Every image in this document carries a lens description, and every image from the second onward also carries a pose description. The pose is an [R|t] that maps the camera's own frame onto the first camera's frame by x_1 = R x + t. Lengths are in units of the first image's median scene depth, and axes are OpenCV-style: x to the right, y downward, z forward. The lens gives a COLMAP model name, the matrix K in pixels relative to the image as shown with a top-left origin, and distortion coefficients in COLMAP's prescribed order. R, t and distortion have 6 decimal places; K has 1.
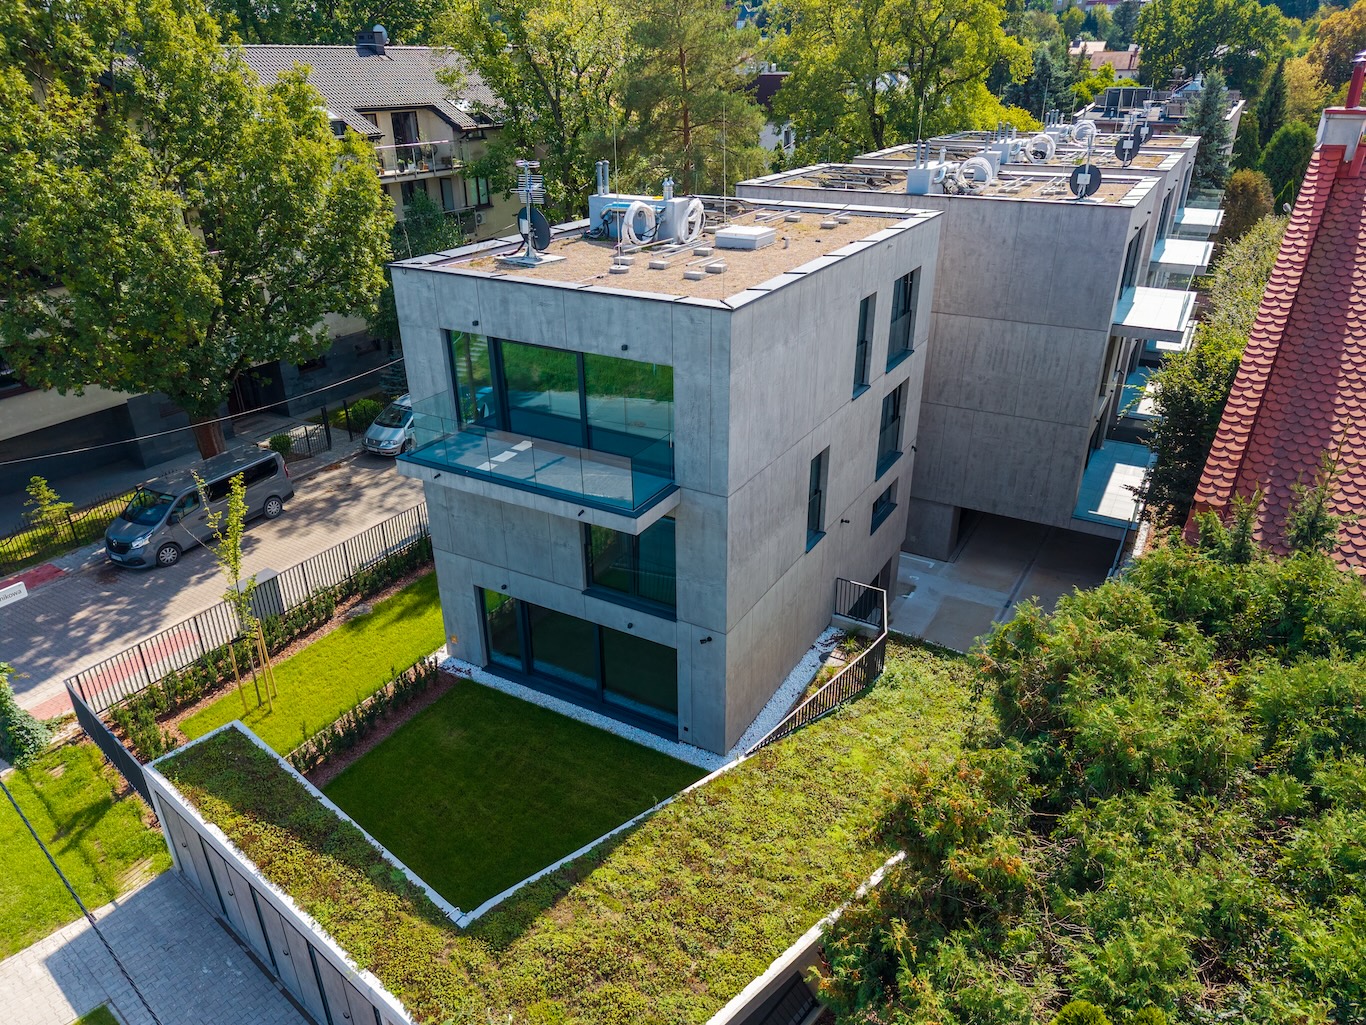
lens RADIAL K [[916.9, 0, 683.0], [0, 916.9, 512.5], [0, 0, 1]] dist [0.044761, -0.044853]
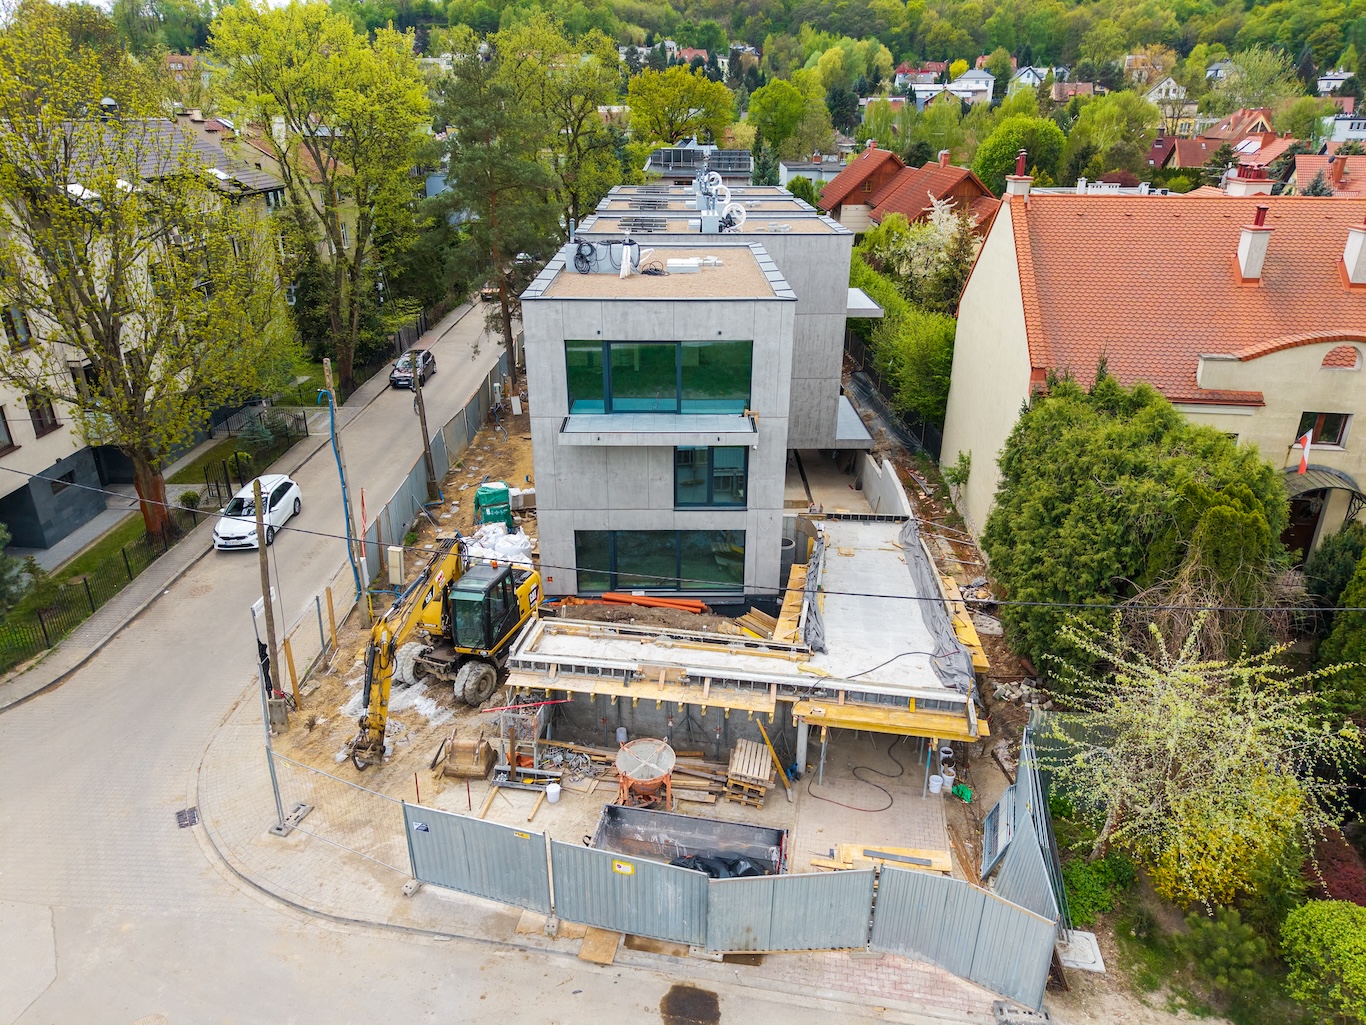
lens RADIAL K [[907.4, 0, 681.9], [0, 907.4, 520.5], [0, 0, 1]] dist [0.053714, -0.064128]
pose [[0.862354, -0.193763, 0.467761, -0.711446], [0.209906, 0.977557, 0.017960, 0.073901], [-0.460743, 0.082698, 0.883672, -0.255267]]
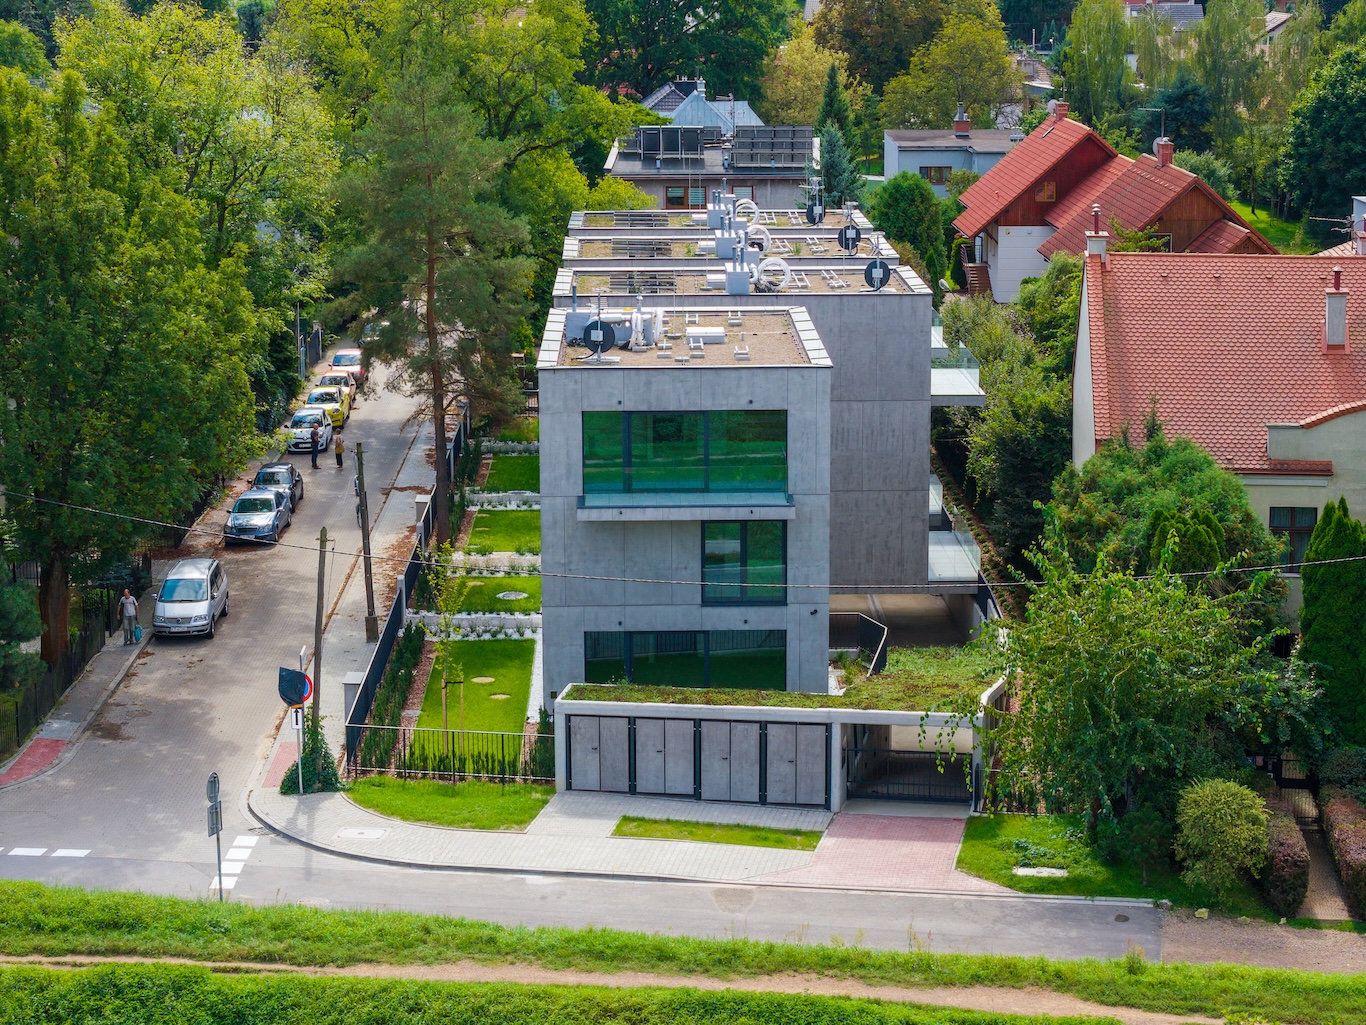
lens RADIAL K [[2747.3, 0, 704.3], [0, 2747.3, 511.1], [0, 0, 1]] dist [-0.245277, 1.427105]
pose [[0.852592, -0.097552, 0.513391, -1.855397], [0.222341, 0.956781, -0.187440, 0.613889], [-0.472917, 0.273958, 0.837434, -2.003282]]
